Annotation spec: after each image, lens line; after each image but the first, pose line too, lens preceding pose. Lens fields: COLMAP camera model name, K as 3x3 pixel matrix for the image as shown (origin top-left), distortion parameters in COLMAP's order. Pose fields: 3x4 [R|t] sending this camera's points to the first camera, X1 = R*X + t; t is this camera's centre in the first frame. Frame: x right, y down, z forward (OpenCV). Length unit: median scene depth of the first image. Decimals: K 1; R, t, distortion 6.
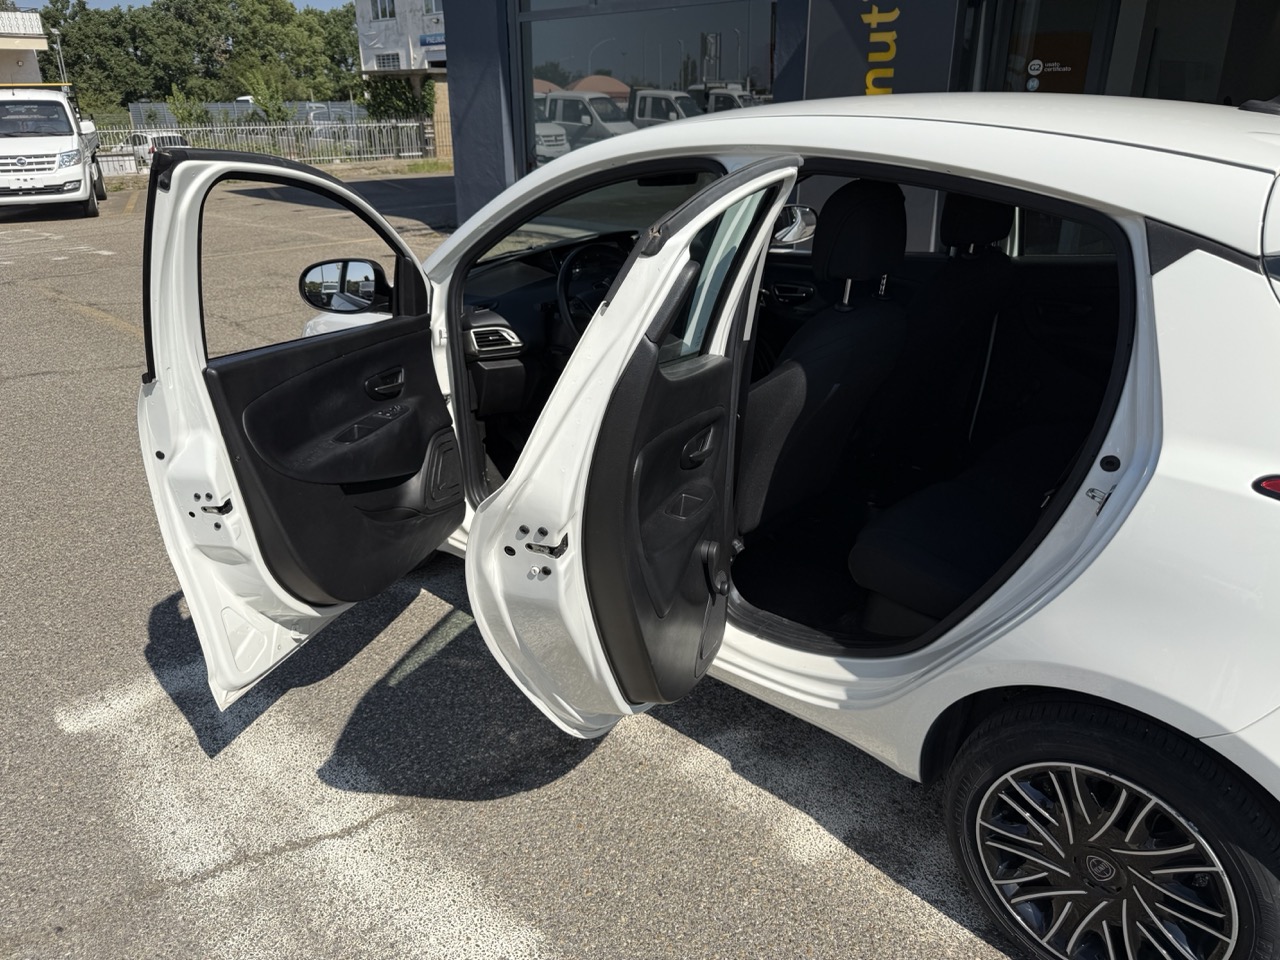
lens RADIAL K [[905.2, 0, 627.3], [0, 905.2, 483.3], [0, 0, 1]] dist [0.023550, -0.036901]
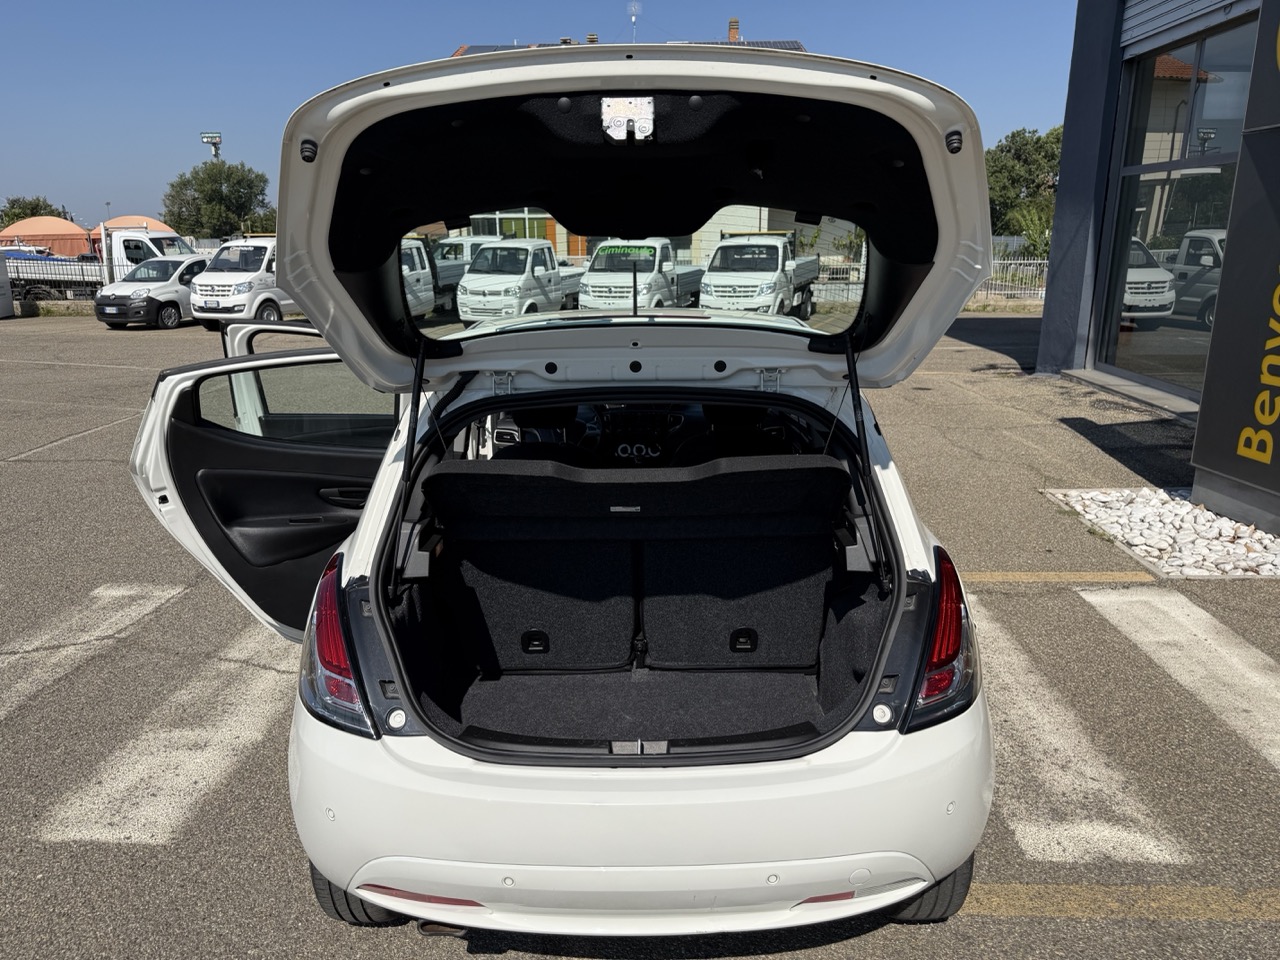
lens RADIAL K [[905.2, 0, 634.9], [0, 905.2, 486.6], [0, 0, 1]] dist [0.023550, -0.036901]
pose [[0.688185, 0.196555, -0.698403, 0.201631], [-0.280959, 0.959696, -0.006756, -0.024164], [0.668927, 0.200872, 0.715672, 0.011129]]
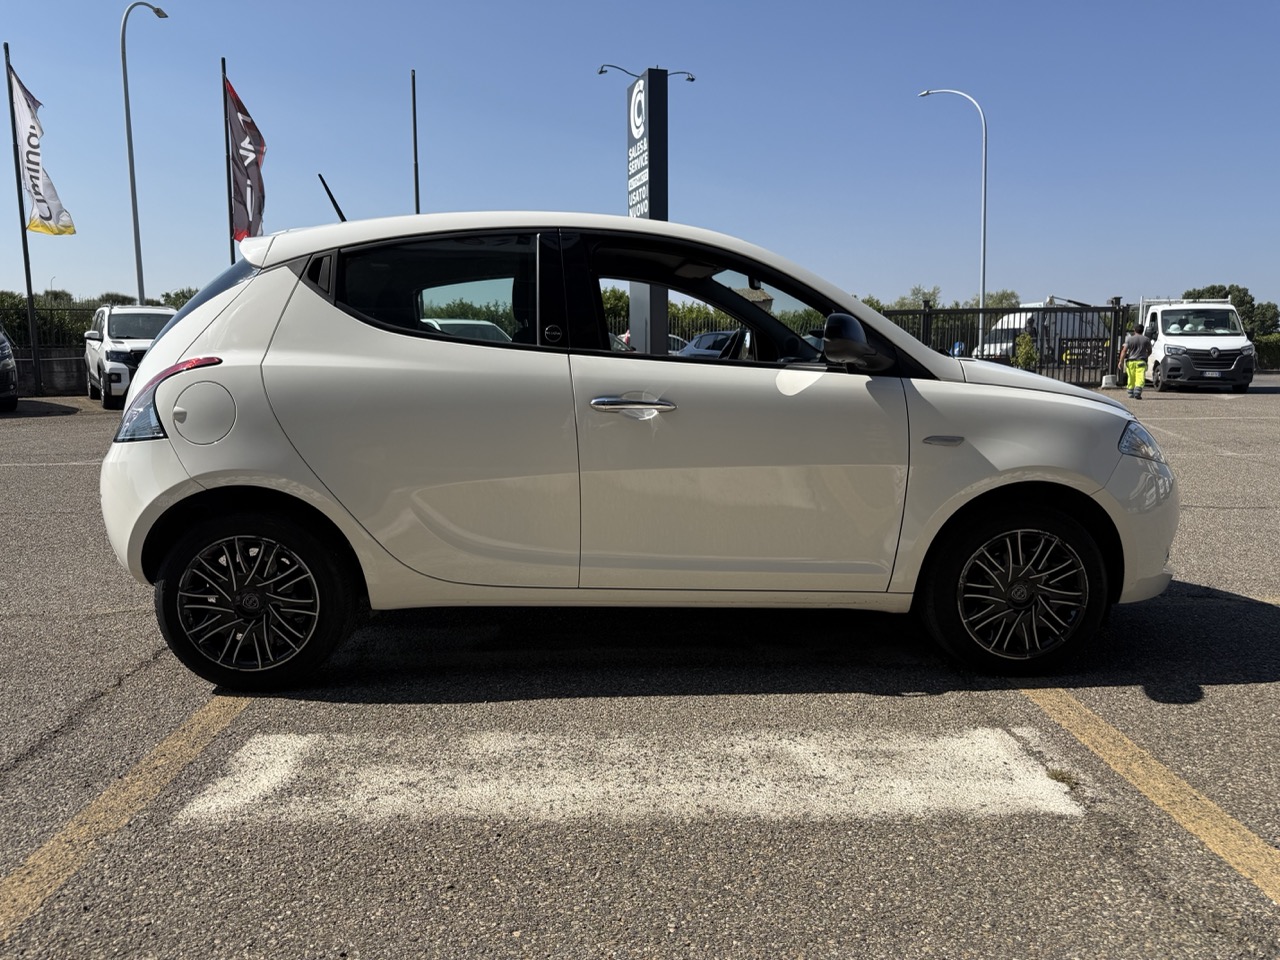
lens RADIAL K [[905.2, 0, 635.5], [0, 905.2, 488.8], [0, 0, 1]] dist [0.023550, -0.036901]
pose [[-0.688550, 0.122570, -0.714756, 0.211810], [-0.265345, 0.874683, 0.405612, -0.106642], [0.674901, 0.468941, -0.569740, 0.335979]]
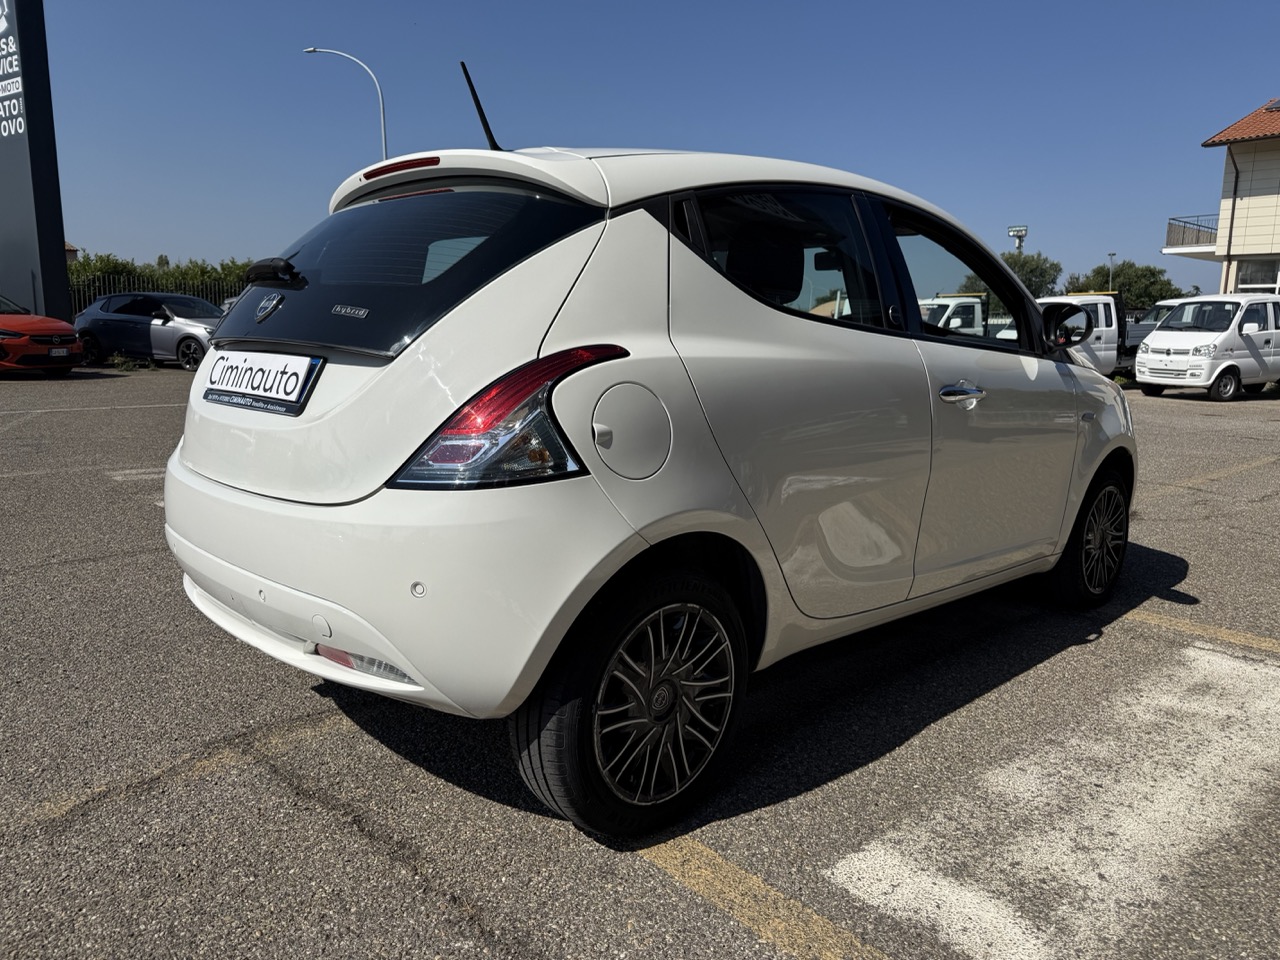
lens RADIAL K [[905.2, 0, 643.3], [0, 905.2, 491.8], [0, 0, 1]] dist [0.023550, -0.036901]
pose [[-0.044002, 0.189541, -0.980886, 0.256637], [-0.399280, 0.896675, 0.191180, -0.036679], [0.915773, 0.400060, 0.036224, 0.162322]]
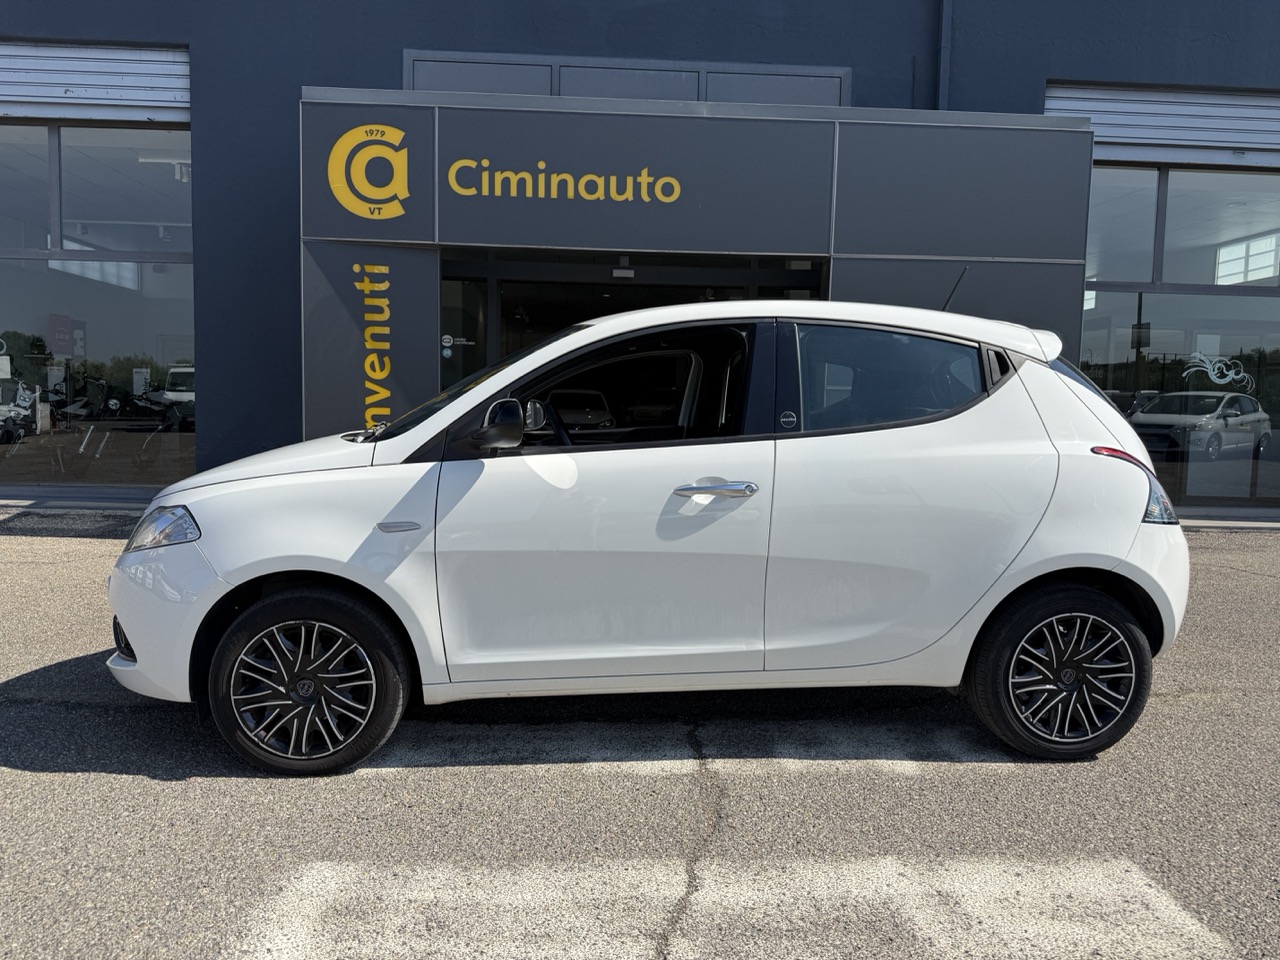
lens RADIAL K [[905.2, 0, 633.4], [0, 905.2, 482.2], [0, 0, 1]] dist [0.023550, -0.036901]
pose [[0.662337, -0.037573, 0.748263, -0.159890], [0.264149, 0.946318, -0.186298, 0.017425], [-0.701095, 0.321045, 0.636707, 0.033766]]
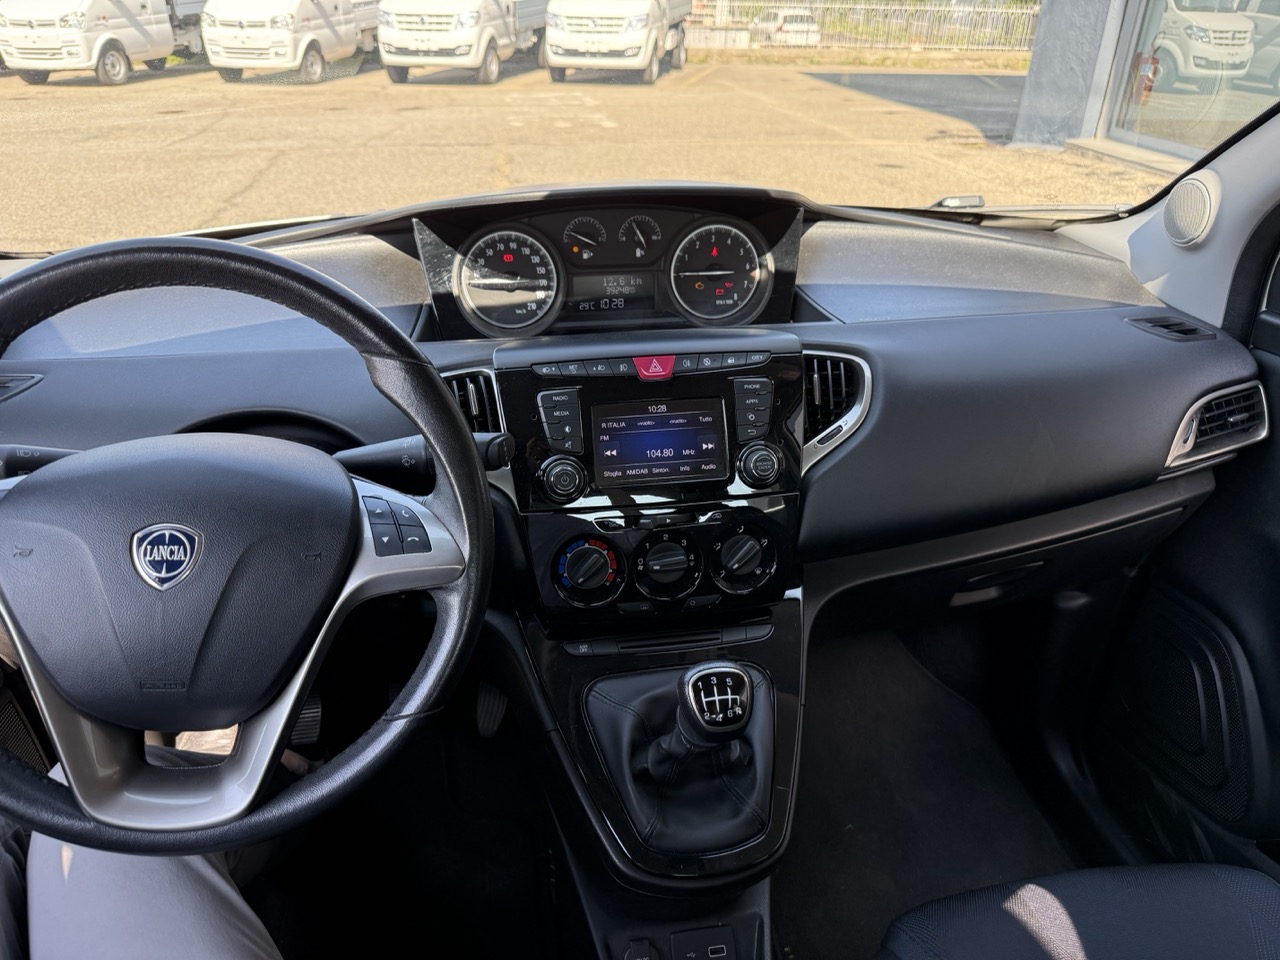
lens RADIAL K [[905.2, 0, 621.6], [0, 905.2, 478.7], [0, 0, 1]] dist [0.023550, -0.036901]
pose [[0.799163, 0.305320, -0.517801, 0.023492], [-0.253569, 0.952238, 0.170132, -0.053039], [0.545015, -0.004665, 0.838414, 0.169640]]
